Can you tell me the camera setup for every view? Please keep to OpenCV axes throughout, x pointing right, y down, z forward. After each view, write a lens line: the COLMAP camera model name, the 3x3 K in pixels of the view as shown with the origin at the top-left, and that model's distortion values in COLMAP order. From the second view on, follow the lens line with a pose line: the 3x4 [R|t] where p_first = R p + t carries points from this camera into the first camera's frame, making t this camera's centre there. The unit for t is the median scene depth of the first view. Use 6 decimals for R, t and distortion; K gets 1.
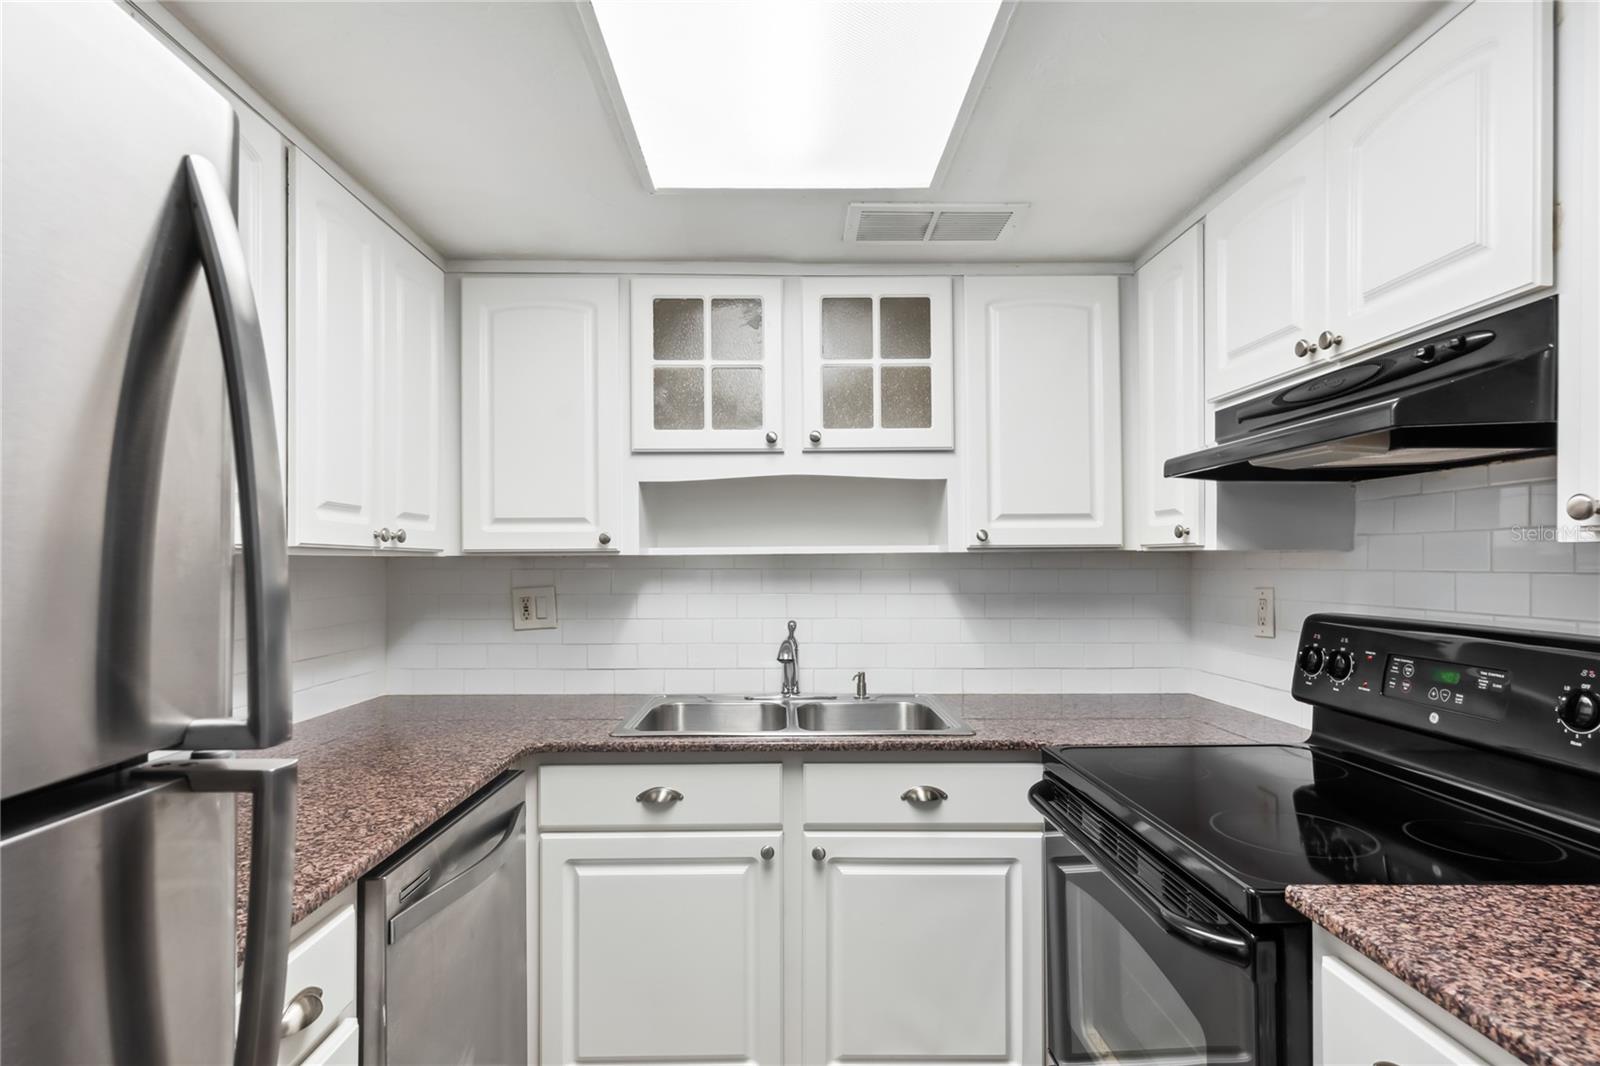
lens RADIAL K [[805.1, 0, 797.6], [0, 805.1, 552.6], [0, 0, 1]] dist [0.002592, -0.000547]
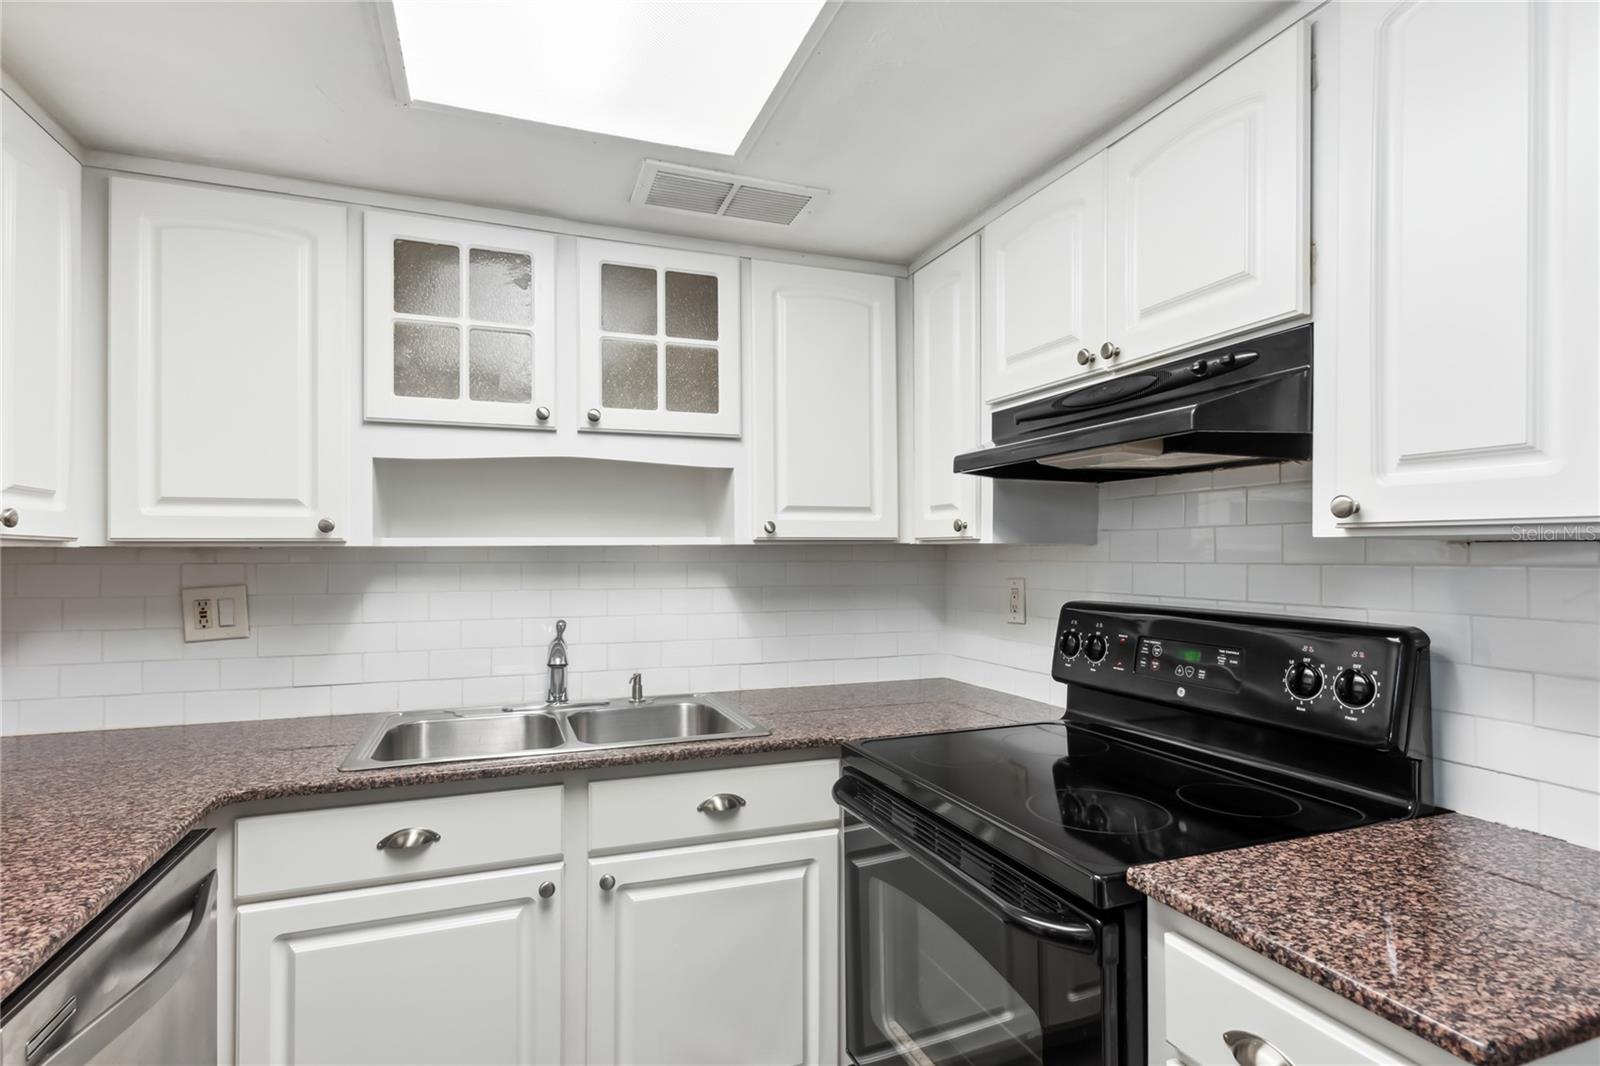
lens RADIAL K [[796.2, 0, 798.6], [0, 796.2, 541.1], [0, 0, 1]] dist [0.003153, 0.000087]
pose [[0.940803, 0.005884, 0.338901, -0.074348], [-0.004065, 0.999973, -0.006077, 0.001411], [-0.338928, 0.004339, 0.940802, 0.098161]]
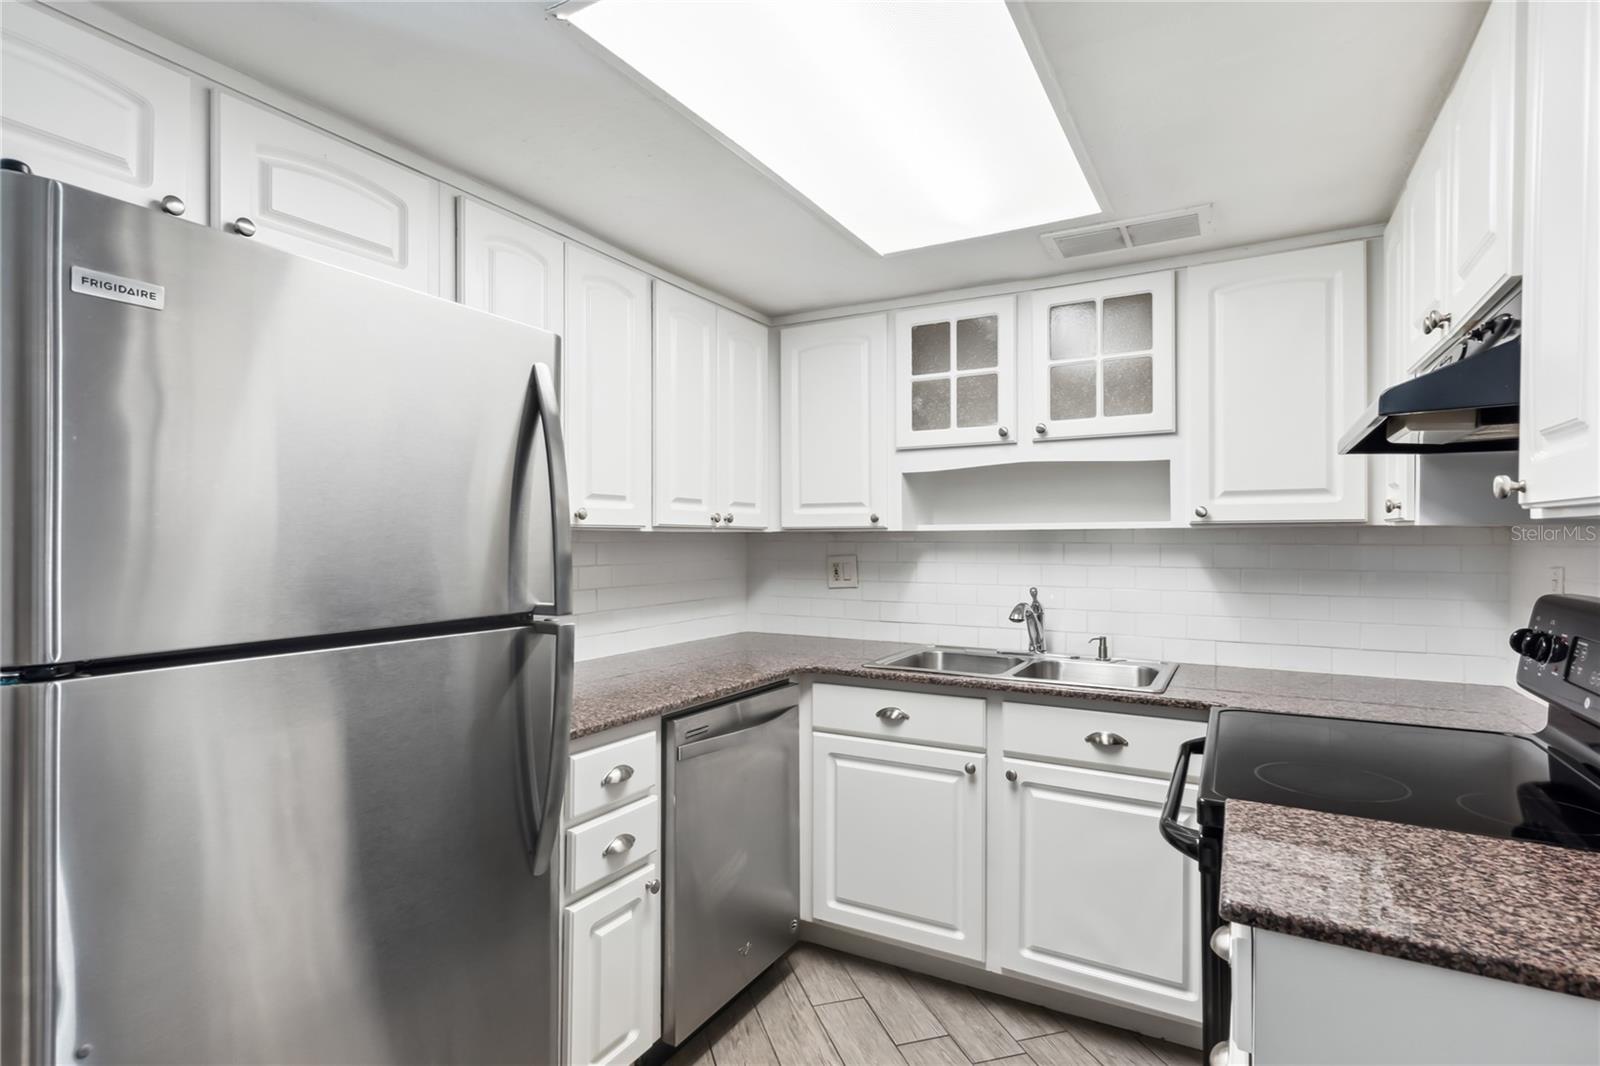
lens RADIAL K [[809.7, 0, 794.8], [0, 809.7, 536.9], [0, 0, 1]] dist [-0.001493, -0.000470]
pose [[0.862519, 0.002422, -0.506019, 0.358488], [0.003710, 0.999931, 0.011110, -0.002541], [0.506011, -0.011460, 0.862451, -0.217592]]
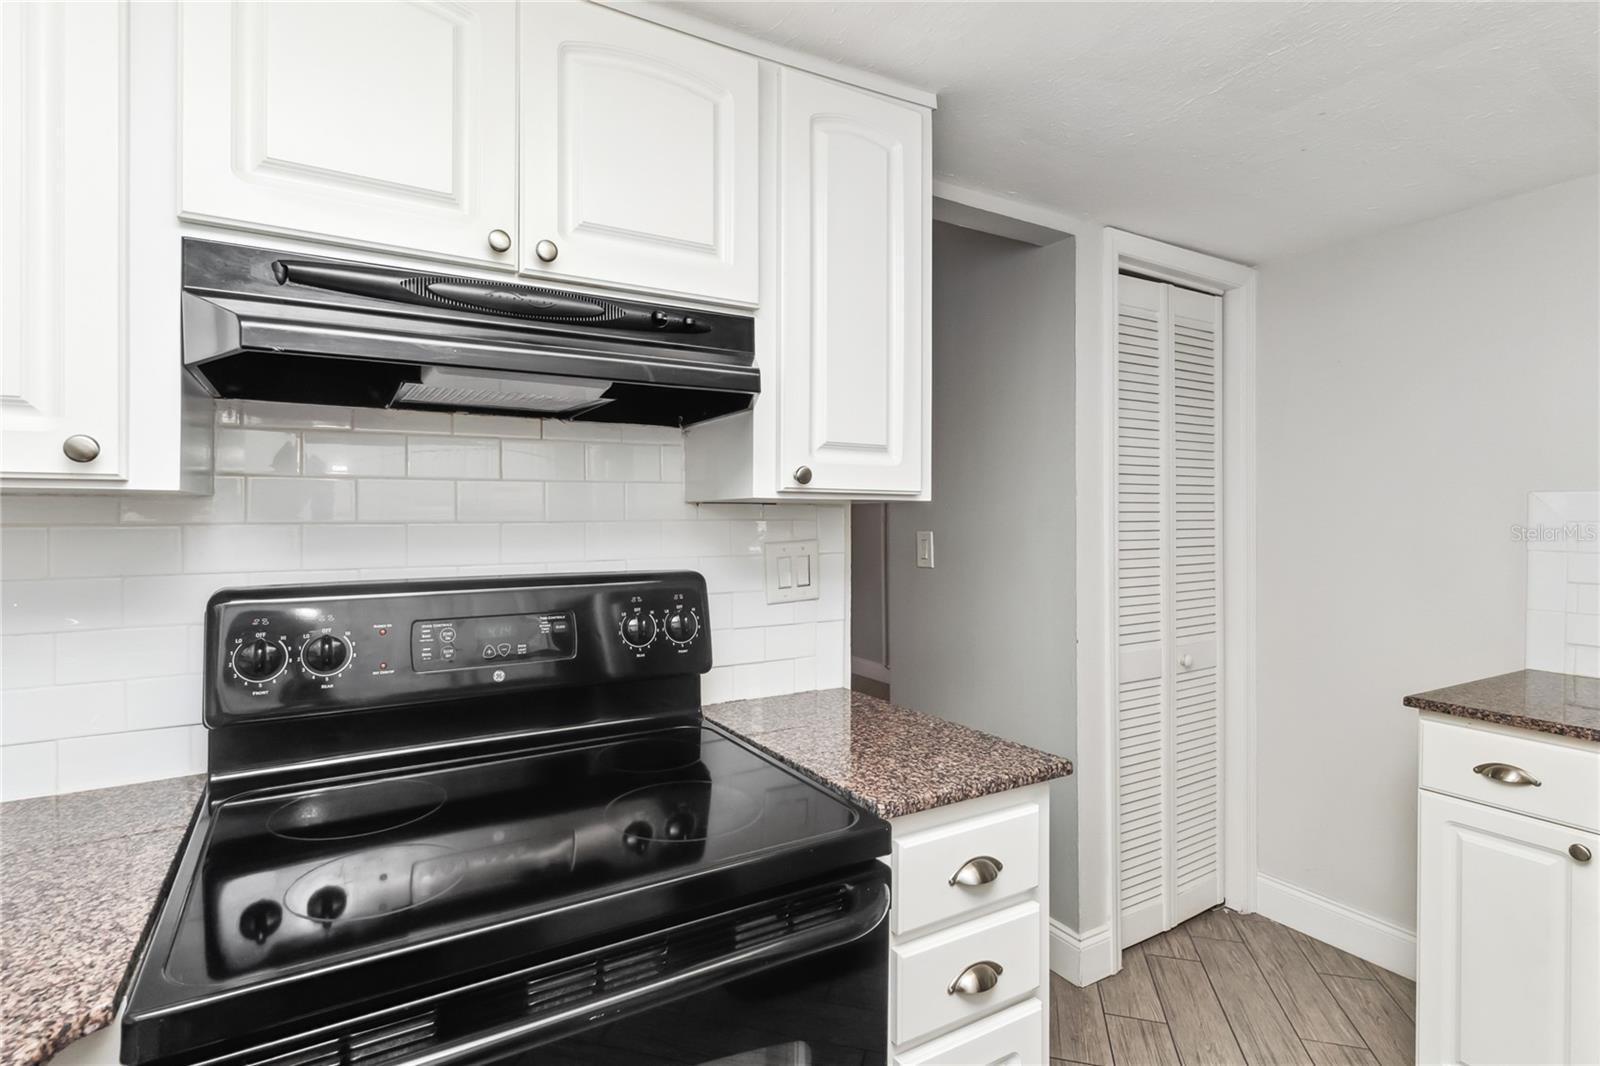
lens RADIAL K [[809.7, 0, 794.8], [0, 809.7, 536.9], [0, 0, 1]] dist [-0.001493, -0.000470]
pose [[-0.490232, -0.037212, 0.870797, -0.161897], [-0.014595, 0.999299, 0.034486, 0.001970], [-0.871470, 0.004197, -0.490431, 0.892935]]
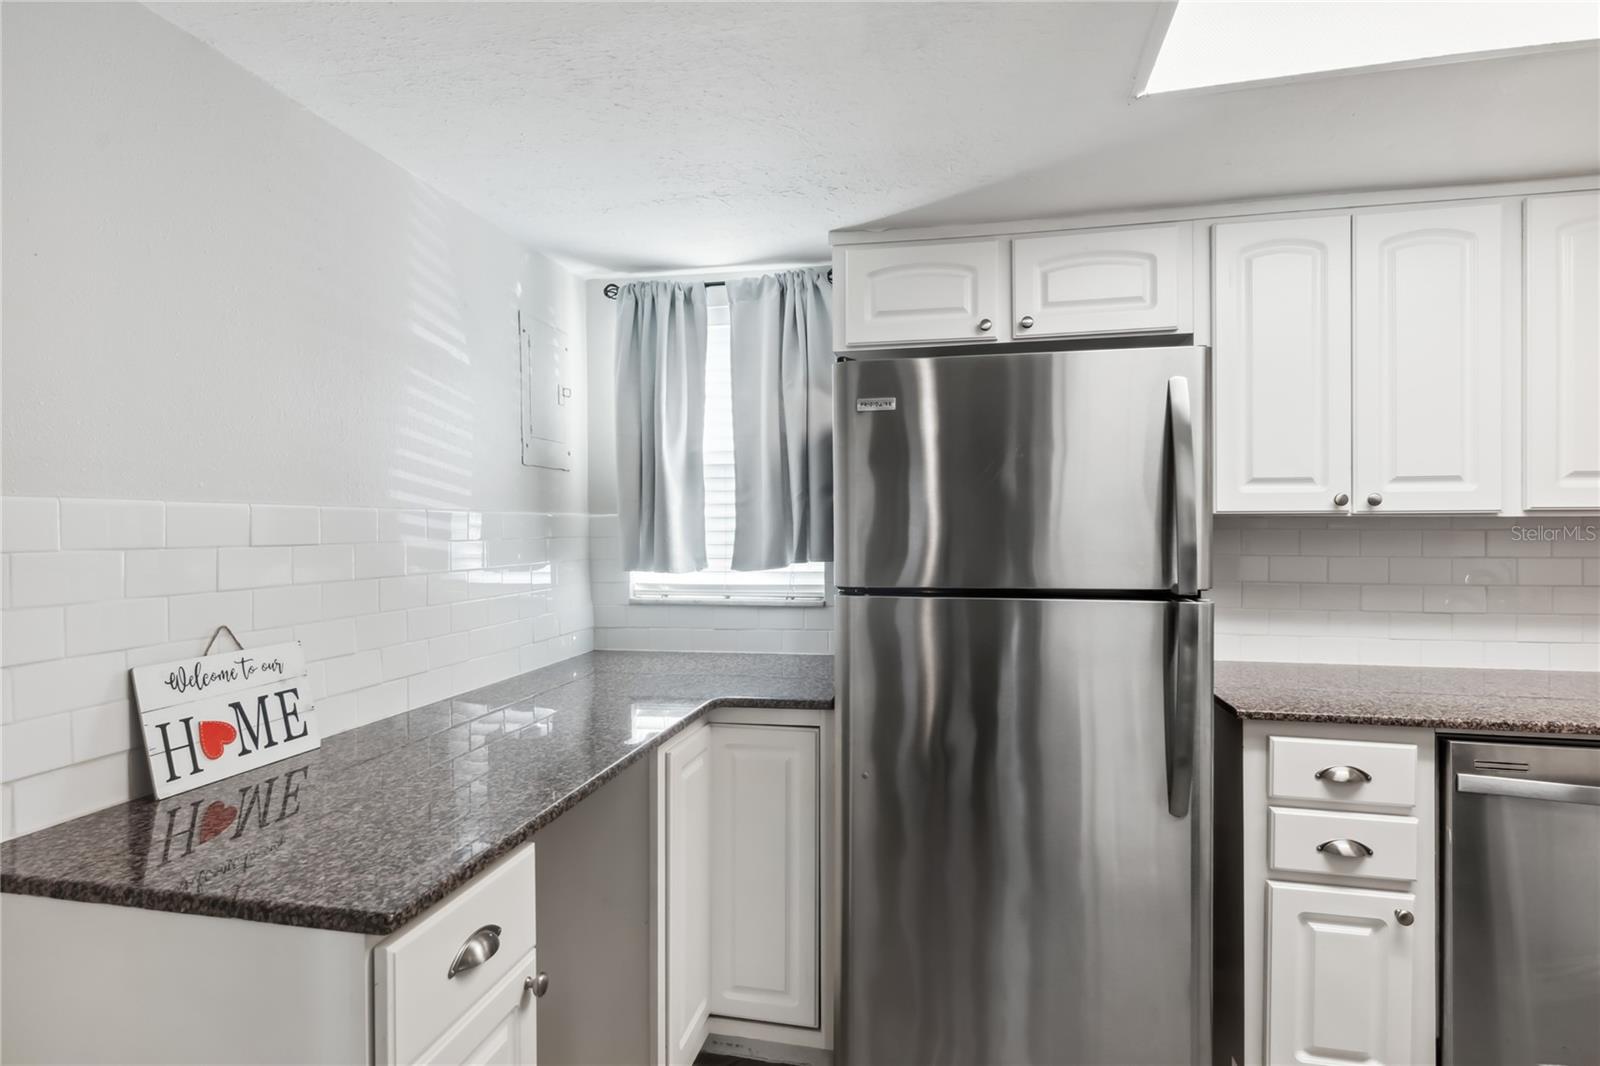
lens RADIAL K [[796.2, 0, 798.6], [0, 796.2, 541.1], [0, 0, 1]] dist [0.003153, 0.000087]
pose [[-0.226407, 0.023051, -0.973760, 0.712524], [0.019347, 0.999629, 0.019165, -0.004222], [0.973841, -0.014500, -0.226769, 0.115716]]
